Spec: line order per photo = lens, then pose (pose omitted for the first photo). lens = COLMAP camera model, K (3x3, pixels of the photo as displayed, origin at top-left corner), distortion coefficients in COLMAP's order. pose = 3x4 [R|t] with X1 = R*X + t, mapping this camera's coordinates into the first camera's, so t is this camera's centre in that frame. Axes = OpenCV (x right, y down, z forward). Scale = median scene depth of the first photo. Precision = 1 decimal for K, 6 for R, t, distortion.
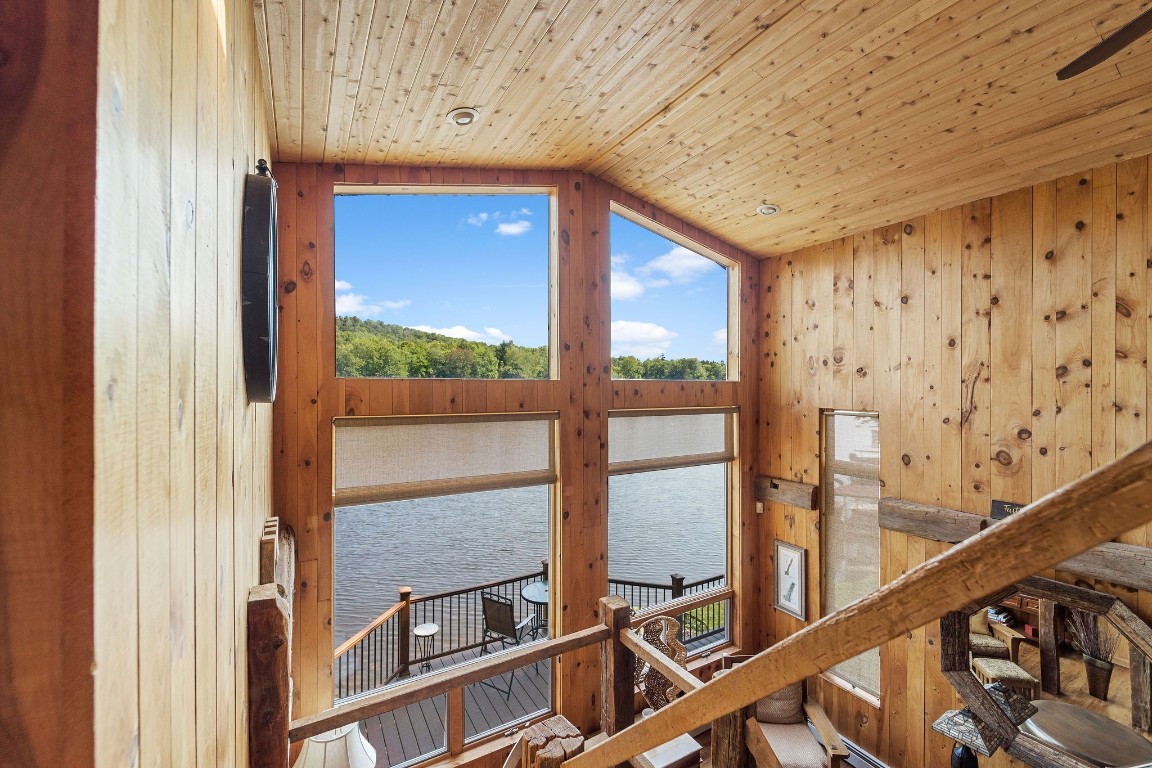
lens RADIAL K [[467.6, 0, 574.3], [0, 467.6, 387.2], [0, 0, 1]] dist [0.000326, -0.000961]
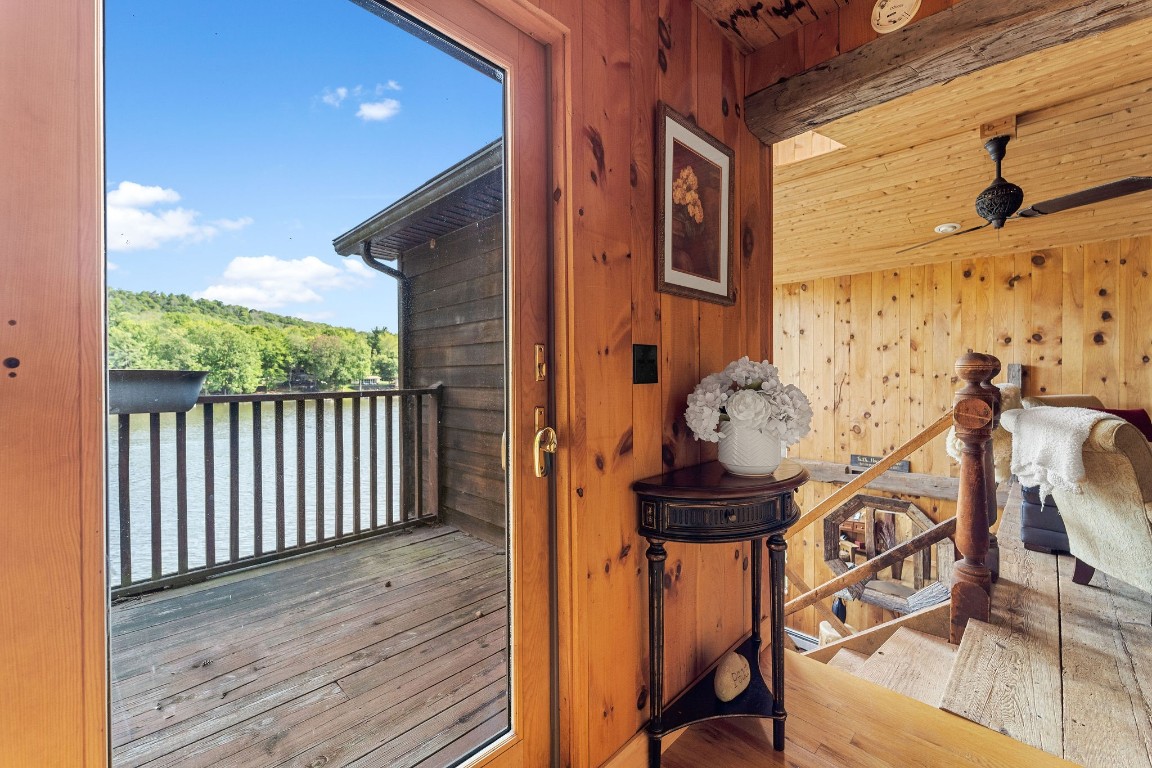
lens RADIAL K [[467.6, 0, 574.4], [0, 467.6, 378.7], [0, 0, 1]] dist [0.000326, -0.000961]
pose [[0.966693, -0.005708, 0.255875, -0.498965], [0.004343, 0.999973, 0.005899, -0.046983], [-0.255901, -0.004591, 0.966692, -0.373653]]
